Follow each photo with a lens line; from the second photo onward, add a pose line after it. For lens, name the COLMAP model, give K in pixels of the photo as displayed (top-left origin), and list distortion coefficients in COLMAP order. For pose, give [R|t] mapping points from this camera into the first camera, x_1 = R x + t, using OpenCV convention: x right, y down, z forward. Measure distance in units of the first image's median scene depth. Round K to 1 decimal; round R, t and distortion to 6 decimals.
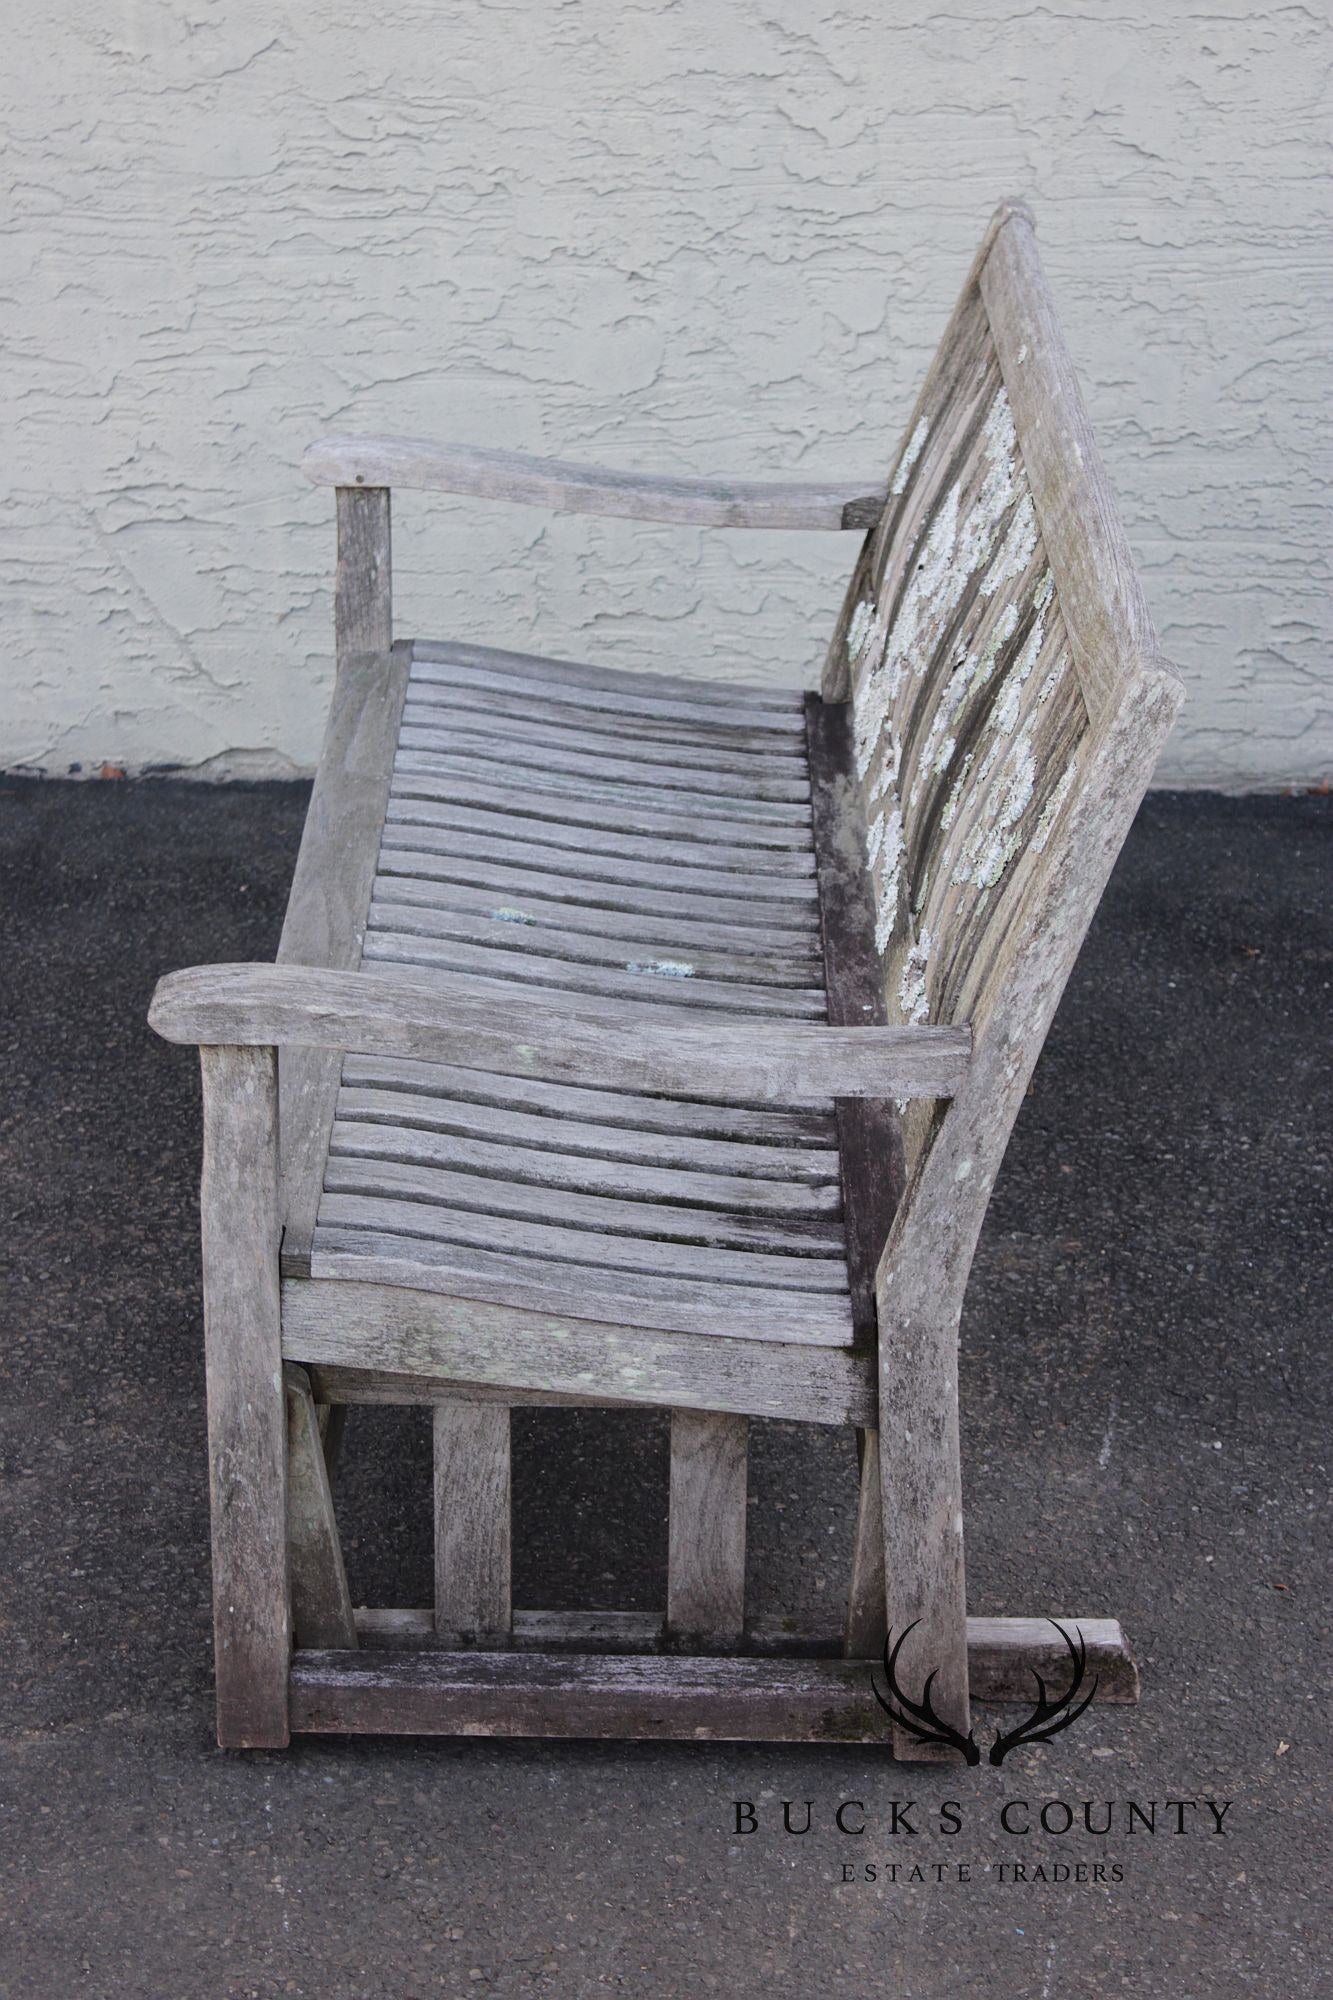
lens RADIAL K [[4147.4, 0, 666.5], [0, 4147.4, 1000.0], [0, 0, 1]] dist [0.026276, 0.260962]
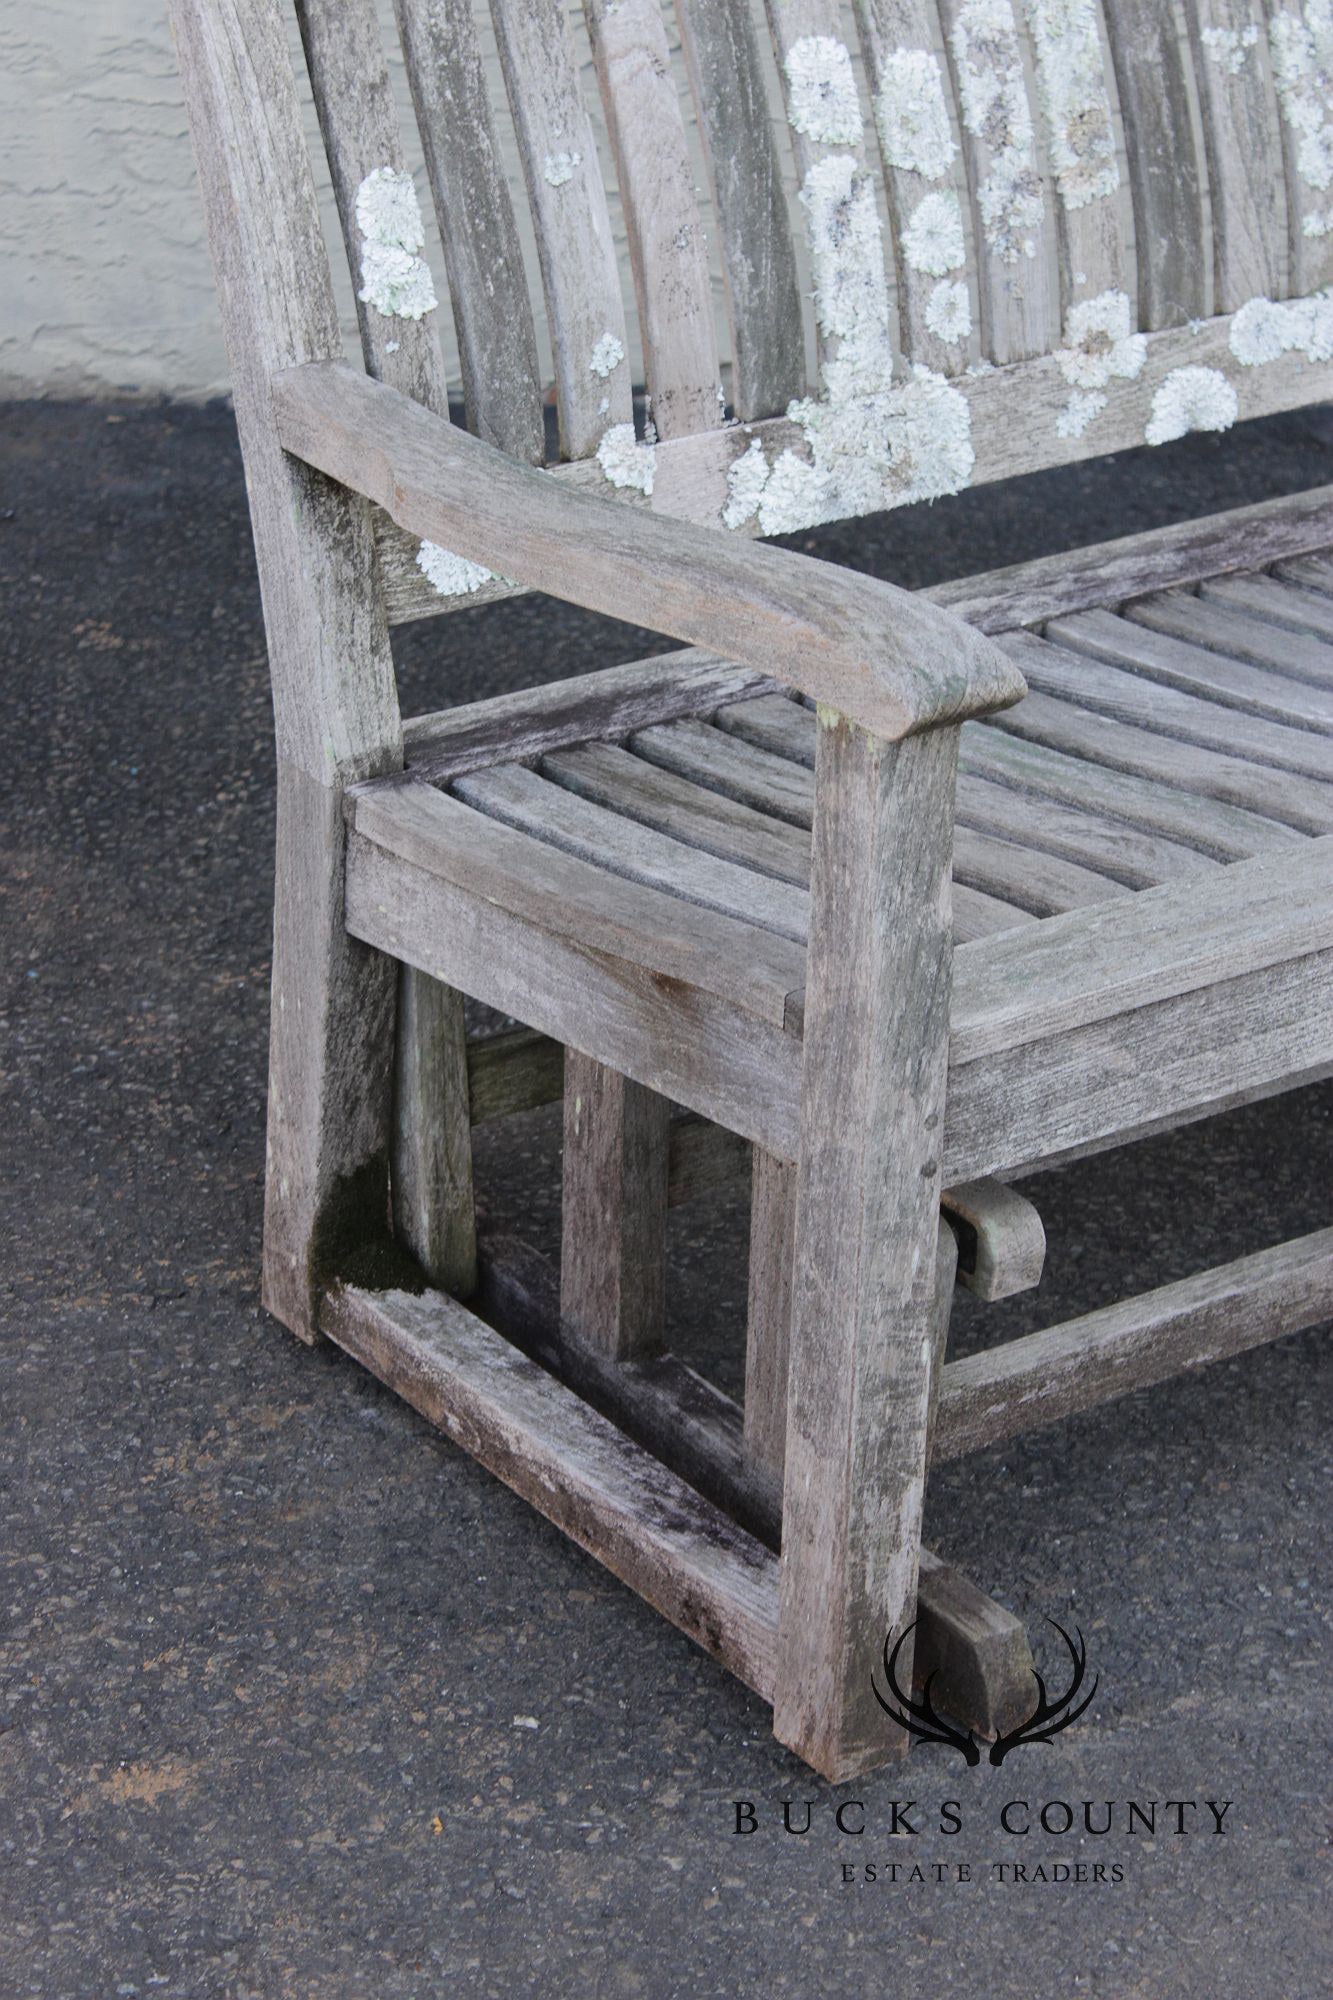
lens RADIAL K [[4721.4, 0, 666.5], [0, 4721.4, 1000.0], [0, 0, 1]] dist [0.071184, 0.184172]
pose [[0.997950, -0.015110, 0.062182, -0.180657], [0.011820, 0.998527, 0.052945, 0.009121], [-0.062891, -0.052102, 0.996660, 0.156309]]
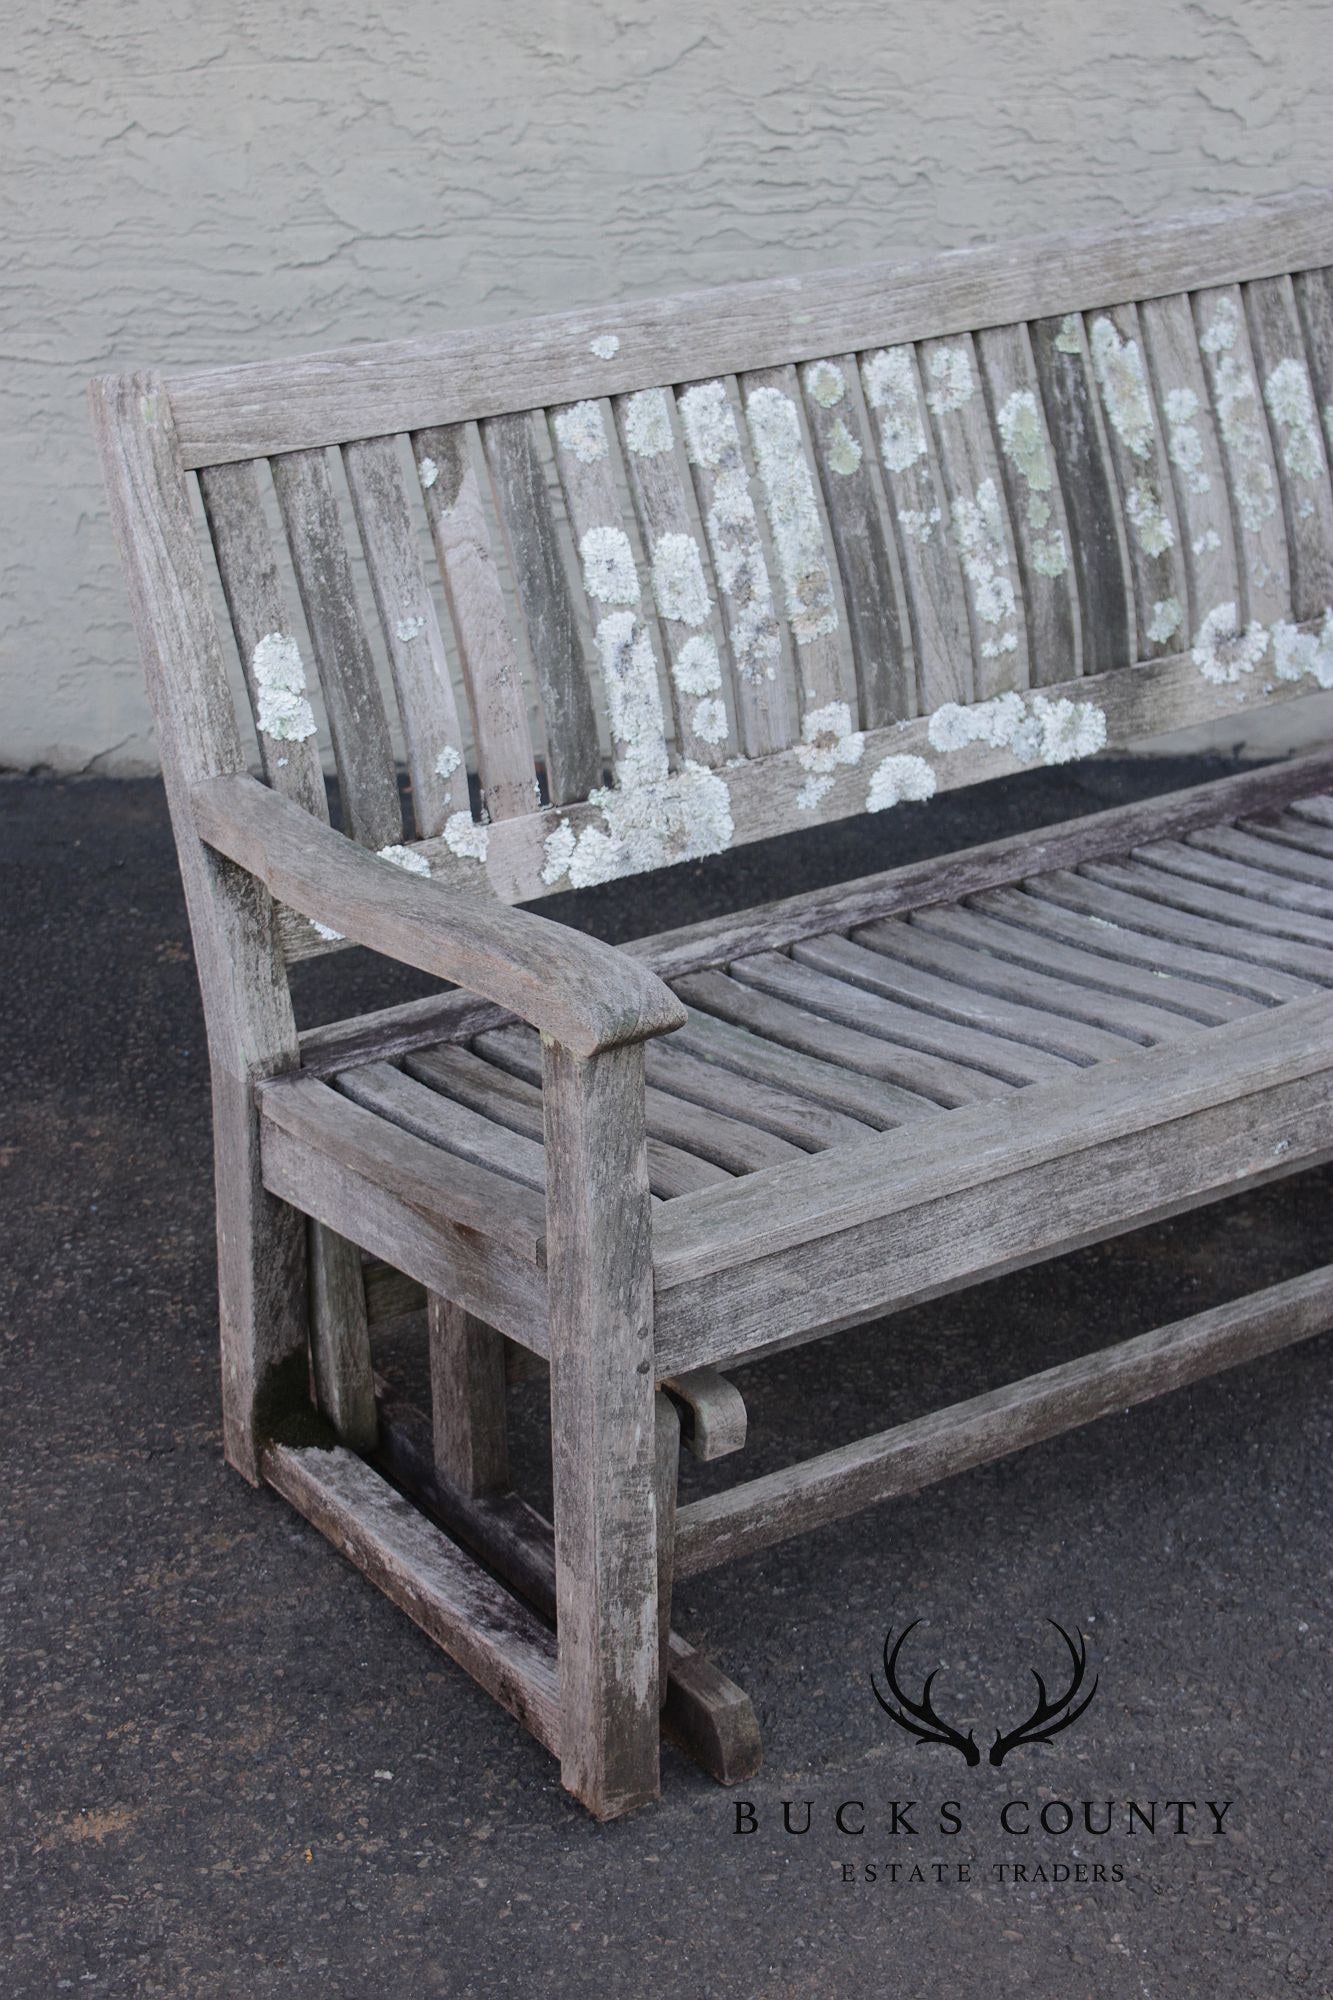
lens RADIAL K [[3421.7, 0, 666.5], [0, 3421.7, 1000.0], [0, 0, 1]] dist [-0.017367, 0.171399]
pose [[0.999147, -0.033379, 0.024317, -0.130741], [0.033229, 0.999426, 0.006532, -0.001478], [-0.024521, -0.005719, 0.999683, 0.162710]]
